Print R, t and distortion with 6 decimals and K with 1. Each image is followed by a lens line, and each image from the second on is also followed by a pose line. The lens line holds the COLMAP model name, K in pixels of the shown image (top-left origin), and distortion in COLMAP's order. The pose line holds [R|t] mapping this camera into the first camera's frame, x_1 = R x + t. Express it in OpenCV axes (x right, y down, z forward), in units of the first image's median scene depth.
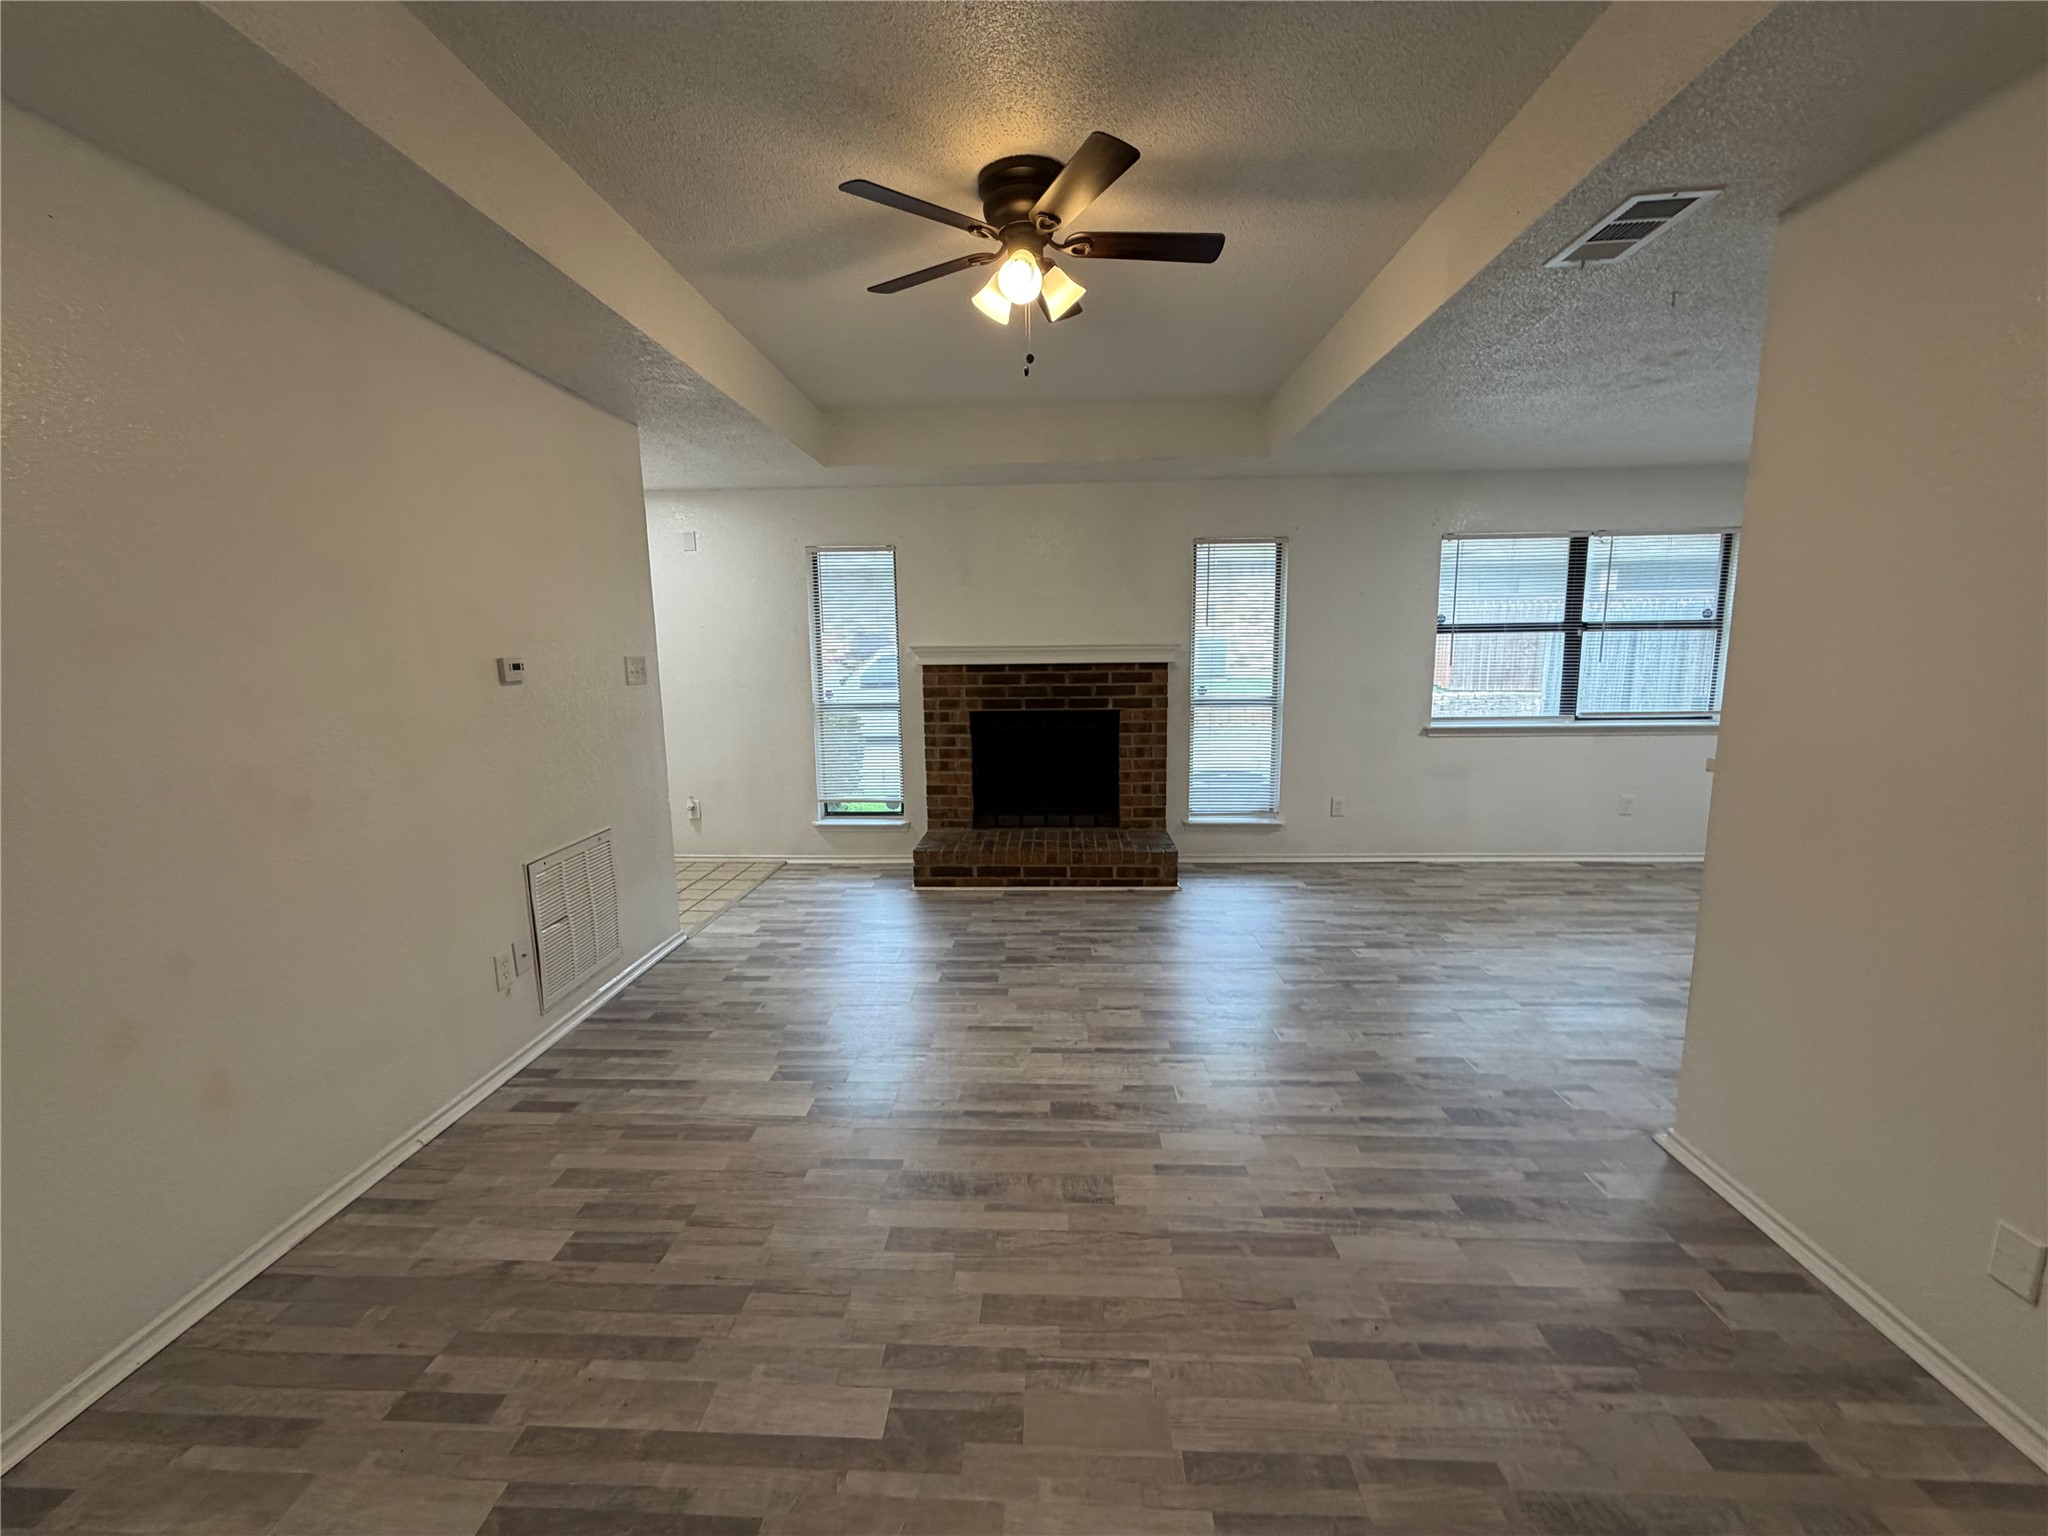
lens RADIAL K [[822.6, 0, 1017.8], [0, 822.6, 766.7], [0, 0, 1]] dist [0.006351, -0.000660]
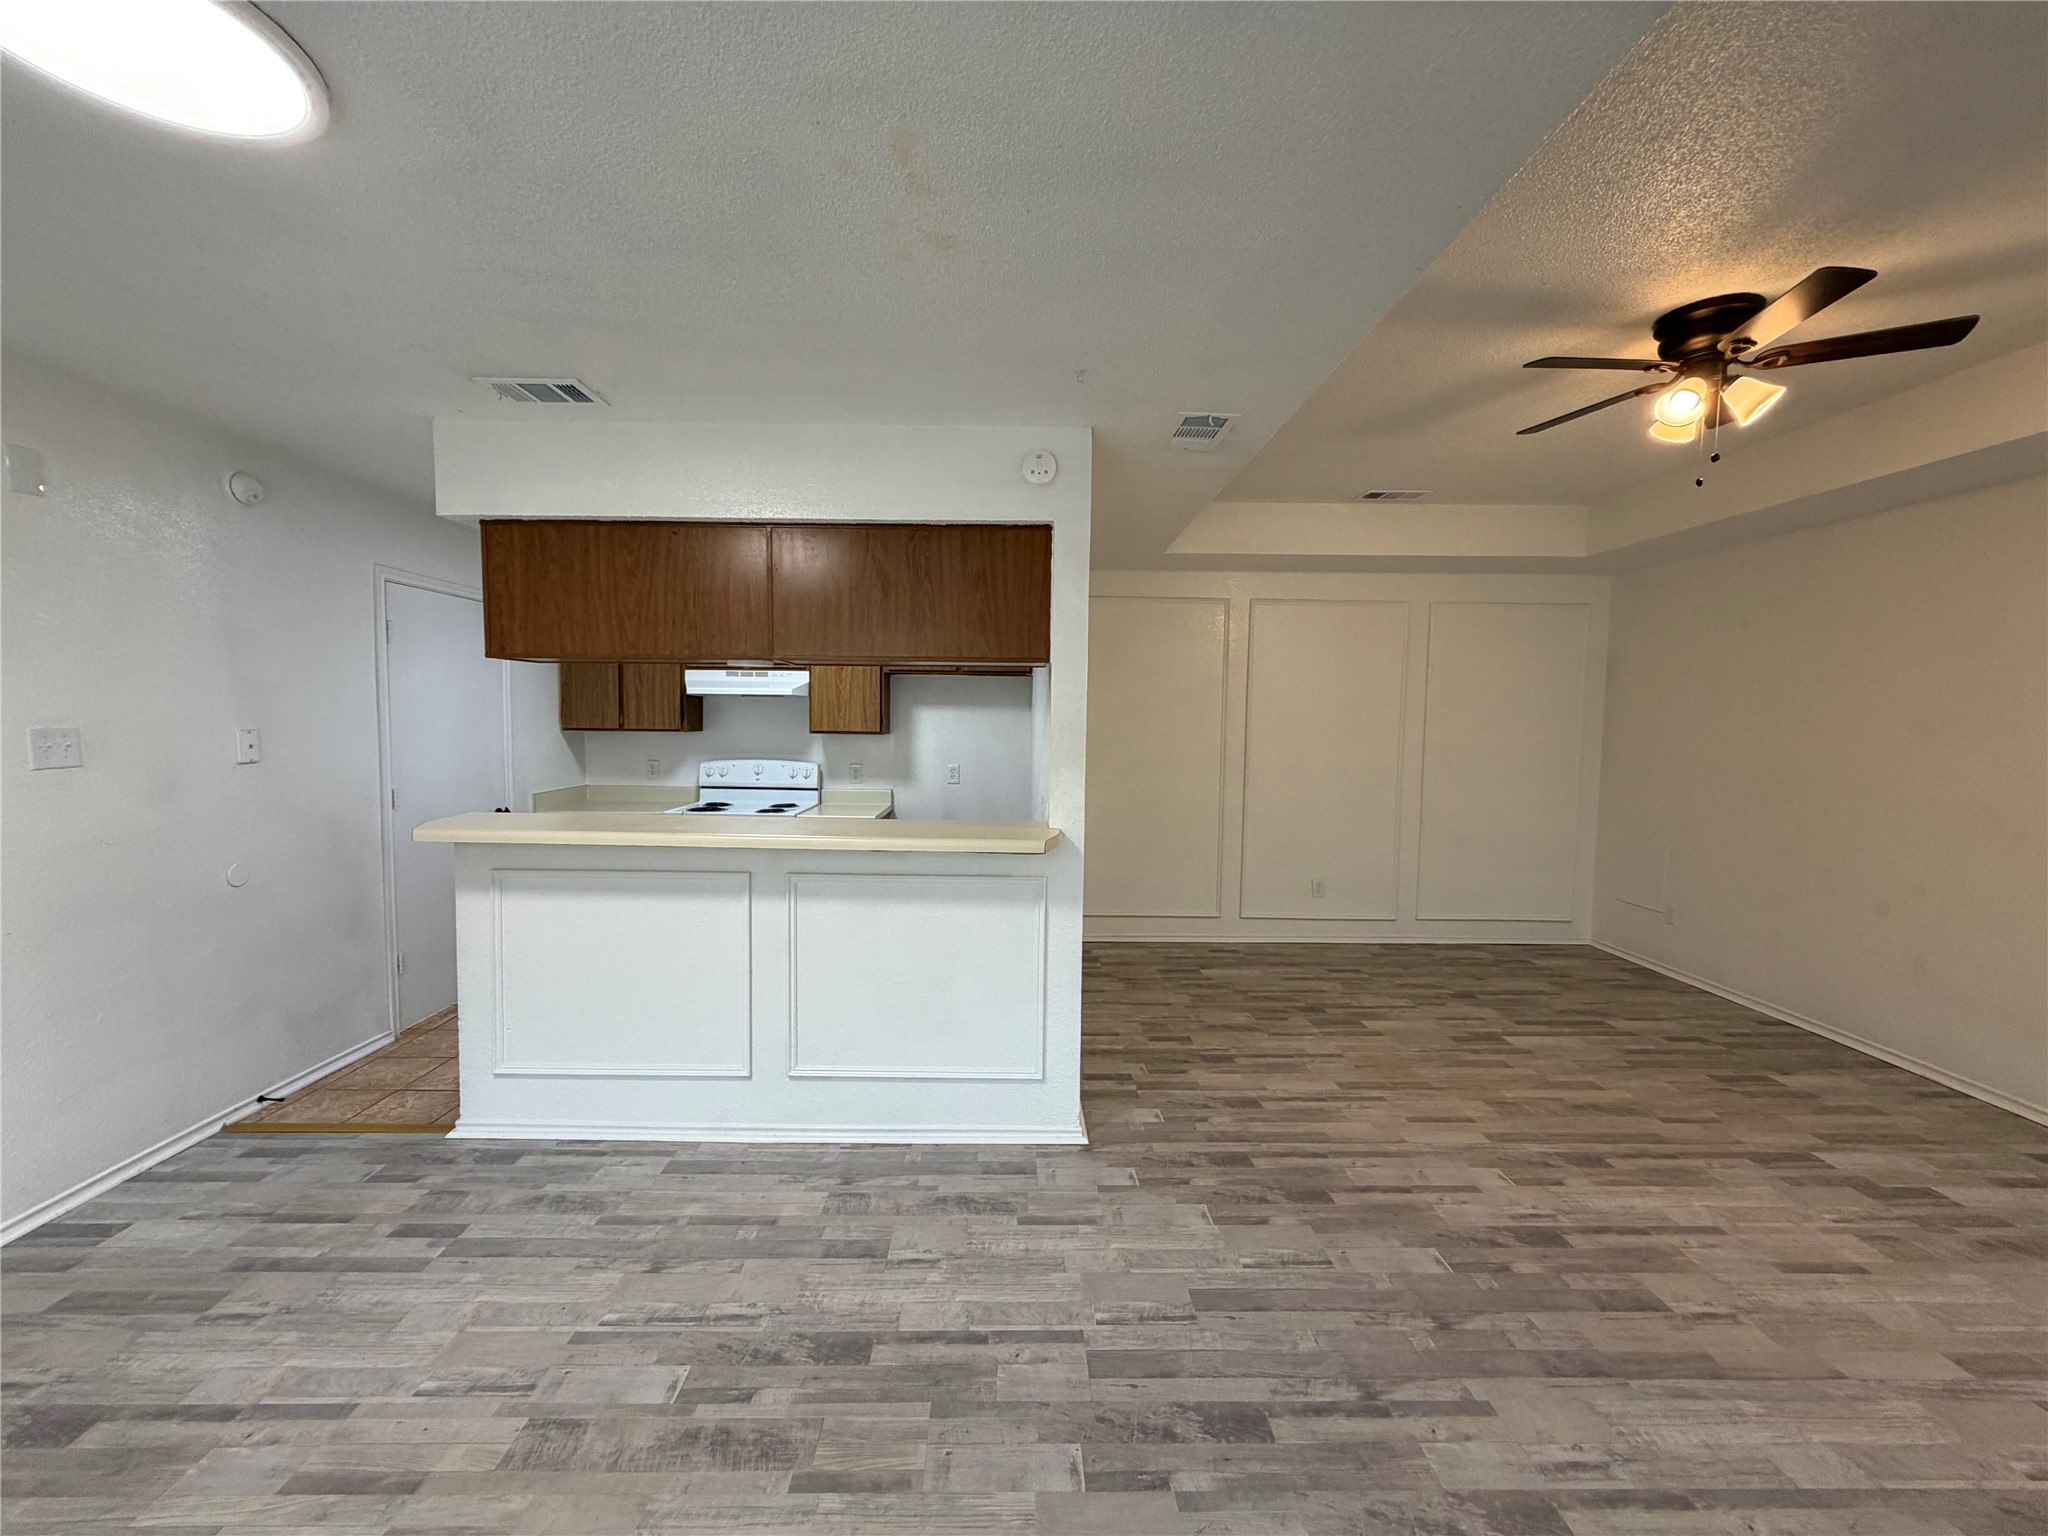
lens RADIAL K [[822.6, 0, 1018.1], [0, 822.6, 765.0], [0, 0, 1]] dist [0.006351, -0.000660]
pose [[-0.998087, 0.003941, -0.061697, 1.209338], [-0.009272, 0.977139, 0.212399, -0.437196], [0.061124, 0.212565, -0.975233, 2.621193]]
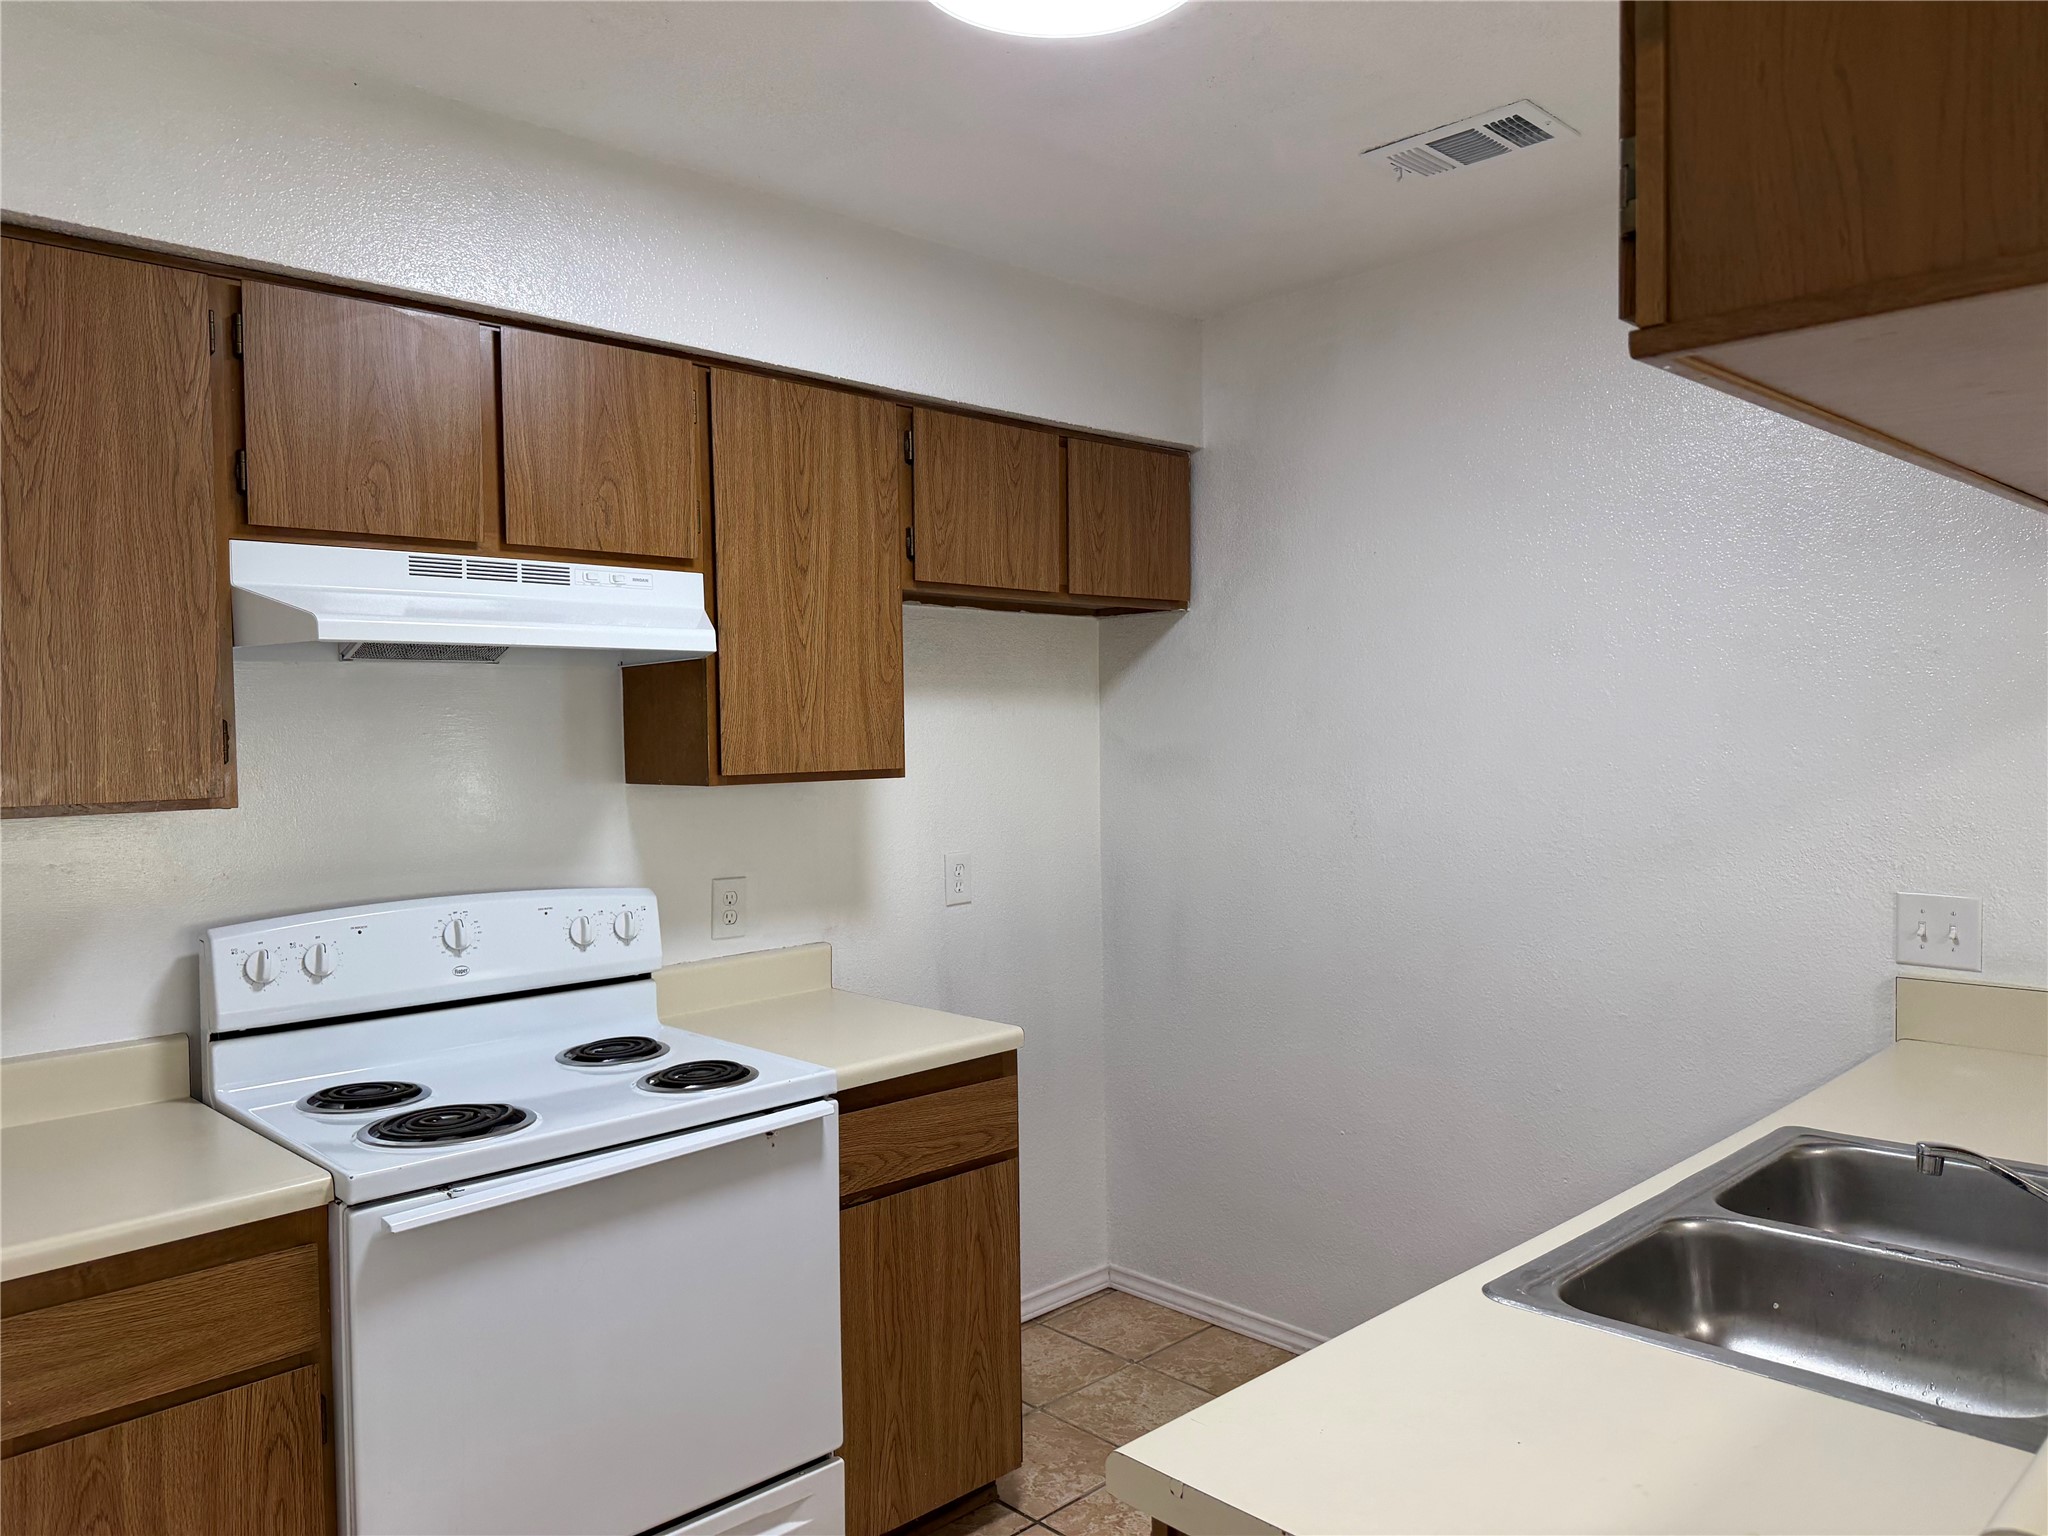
lens RADIAL K [[1446.5, 0, 1041.0], [0, 1446.5, 776.3], [0, 0, 1]] dist [0.056760, -0.074702]
pose [[-0.663898, 0.048252, -0.746265, 2.552466], [-0.088582, 0.985816, 0.142546, -0.195242], [0.742559, 0.160742, -0.650207, 1.065303]]
